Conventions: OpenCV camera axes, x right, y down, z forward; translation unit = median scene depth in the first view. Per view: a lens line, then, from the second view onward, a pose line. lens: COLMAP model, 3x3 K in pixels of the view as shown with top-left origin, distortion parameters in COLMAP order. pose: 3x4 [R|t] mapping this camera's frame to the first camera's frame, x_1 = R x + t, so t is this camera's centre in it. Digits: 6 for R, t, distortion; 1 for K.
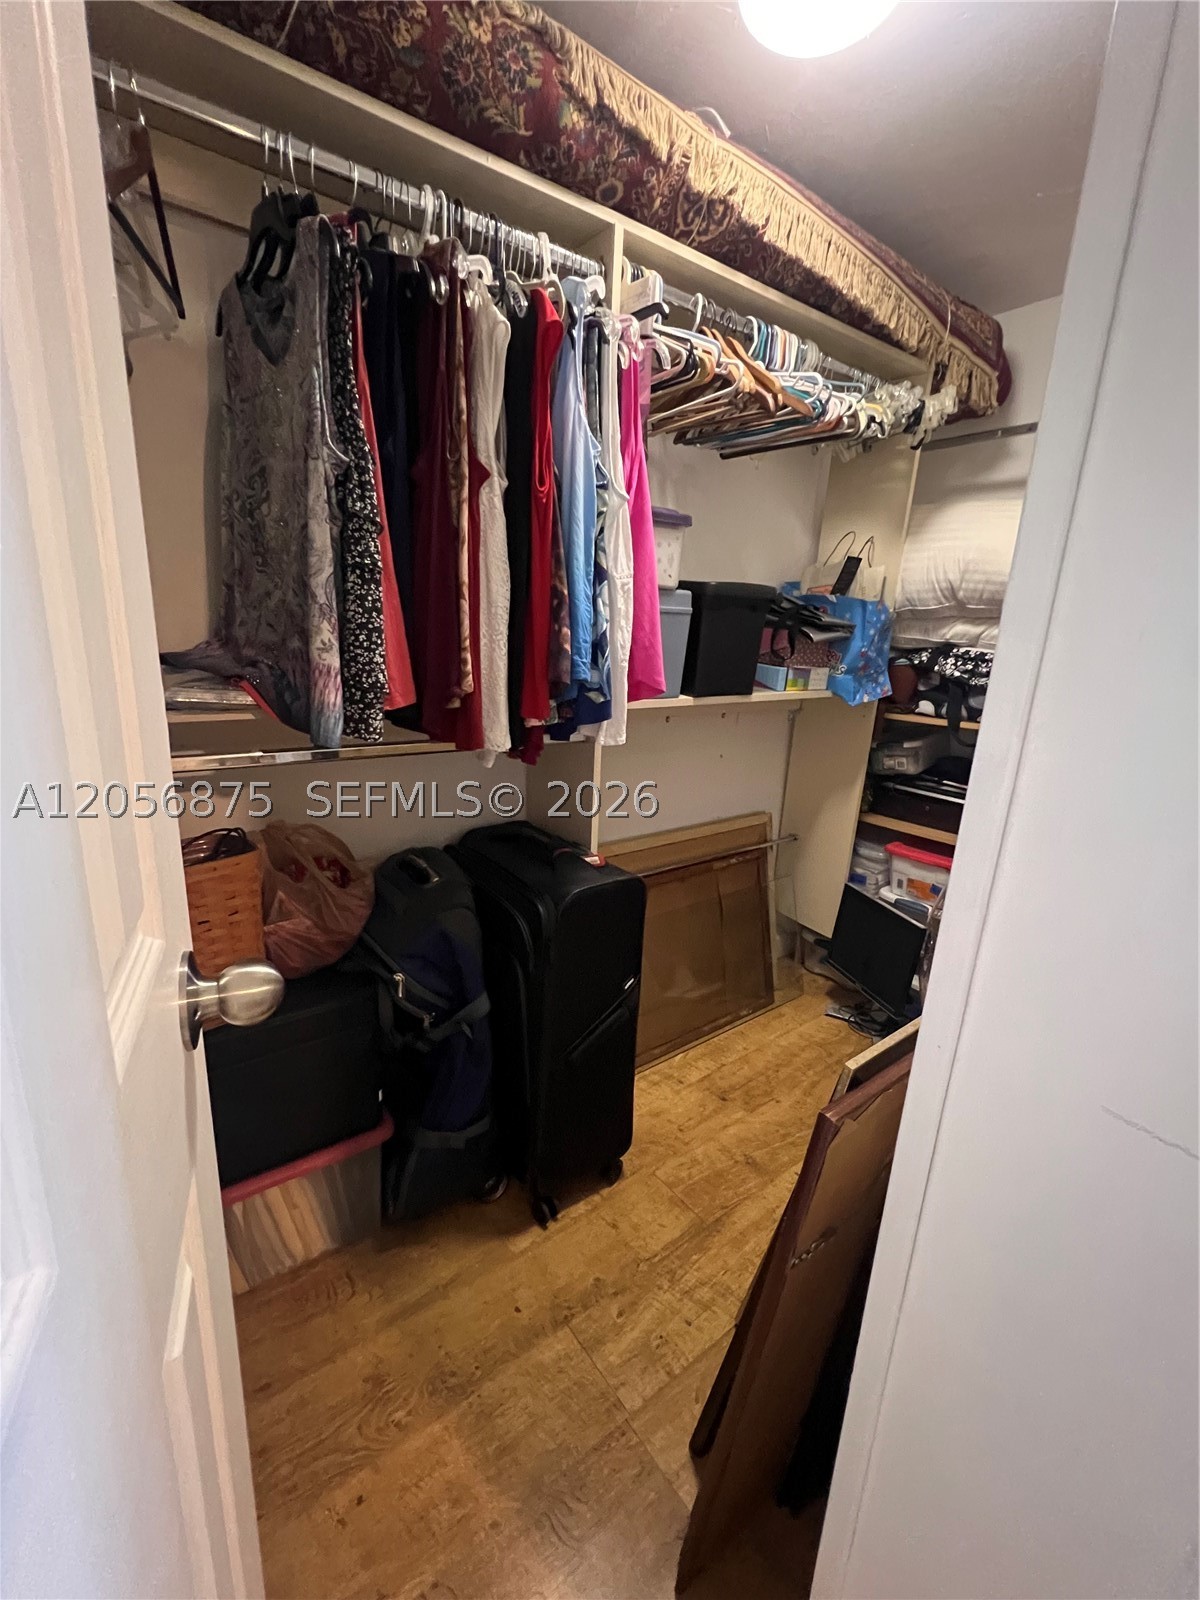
lens RADIAL K [[683.7, 0, 600.0], [0, 683.7, 800.0], [0, 0, 1]] dist [0.000897, 0.000350]
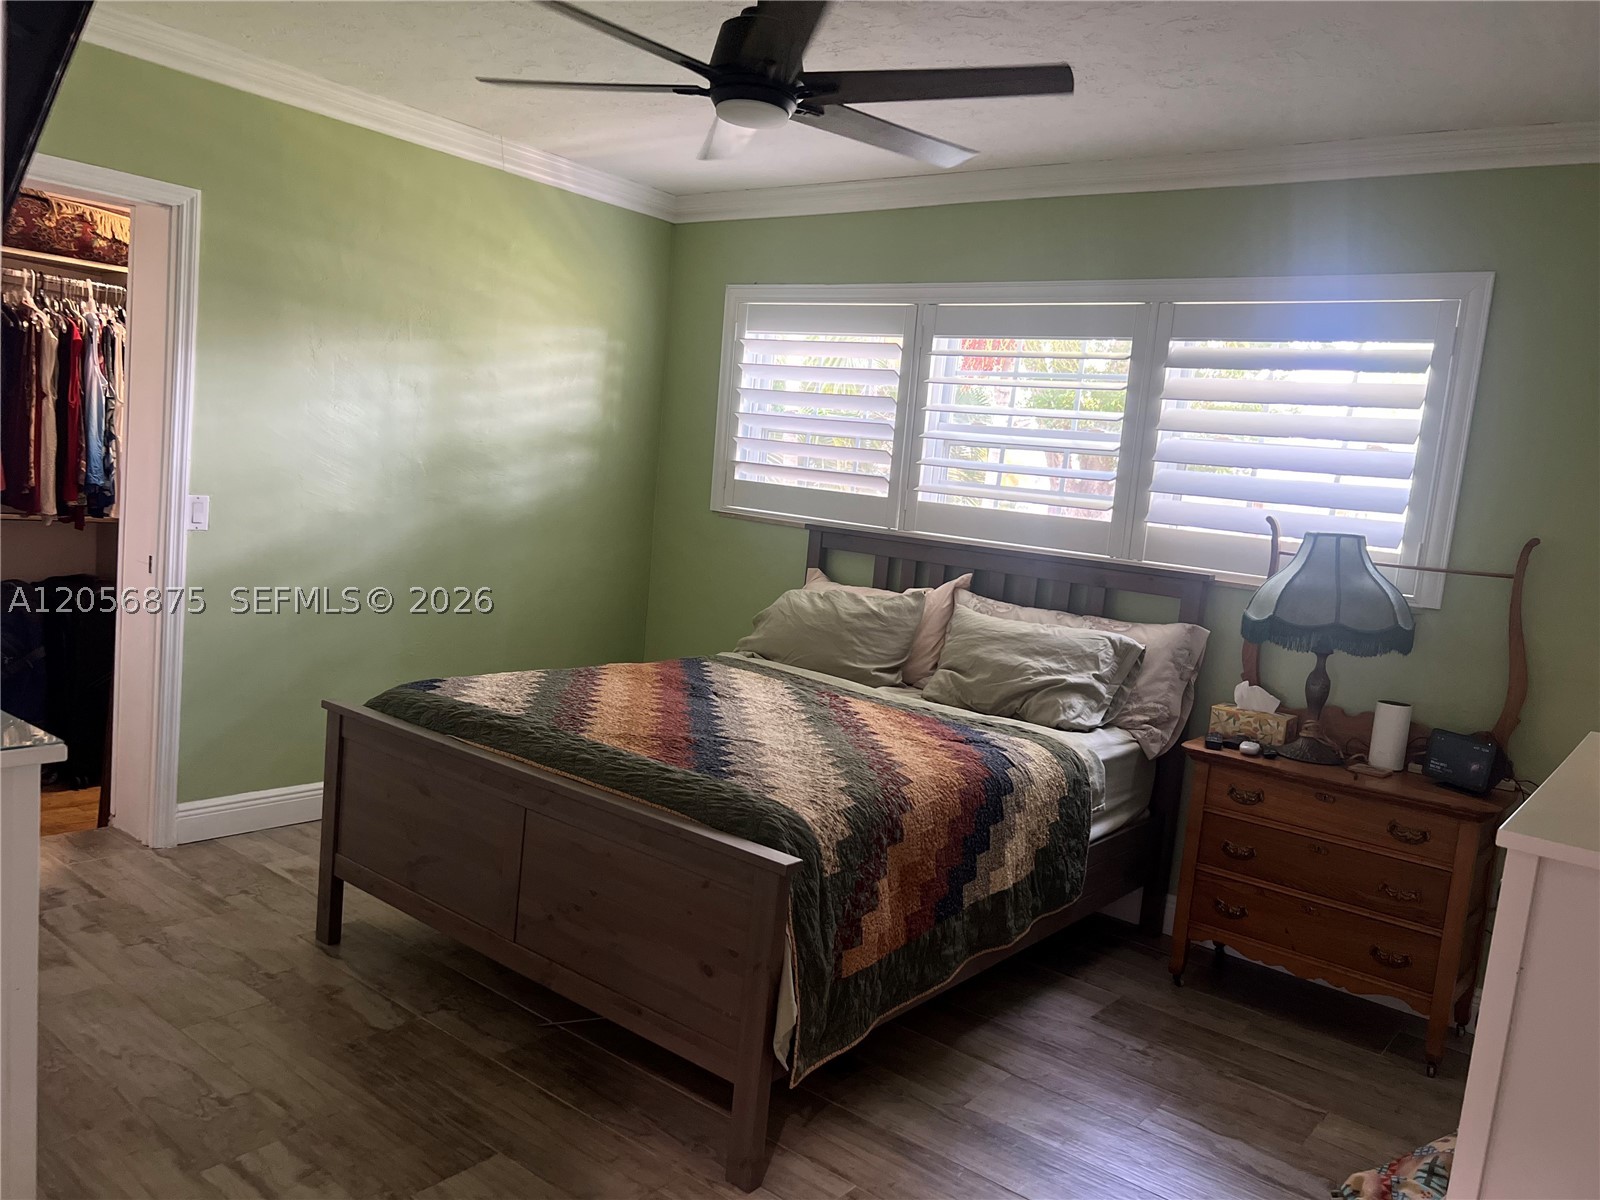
lens RADIAL K [[1216.0, 0, 800.0], [0, 1216.0, 600.0], [0, 0, 1]] dist [0.036194, -0.002782]
pose [[0.966107, 0.020920, 0.257293, 1.208192], [0.009265, 0.993259, -0.115549, 0.704400], [-0.257976, 0.114016, 0.959400, -3.493562]]
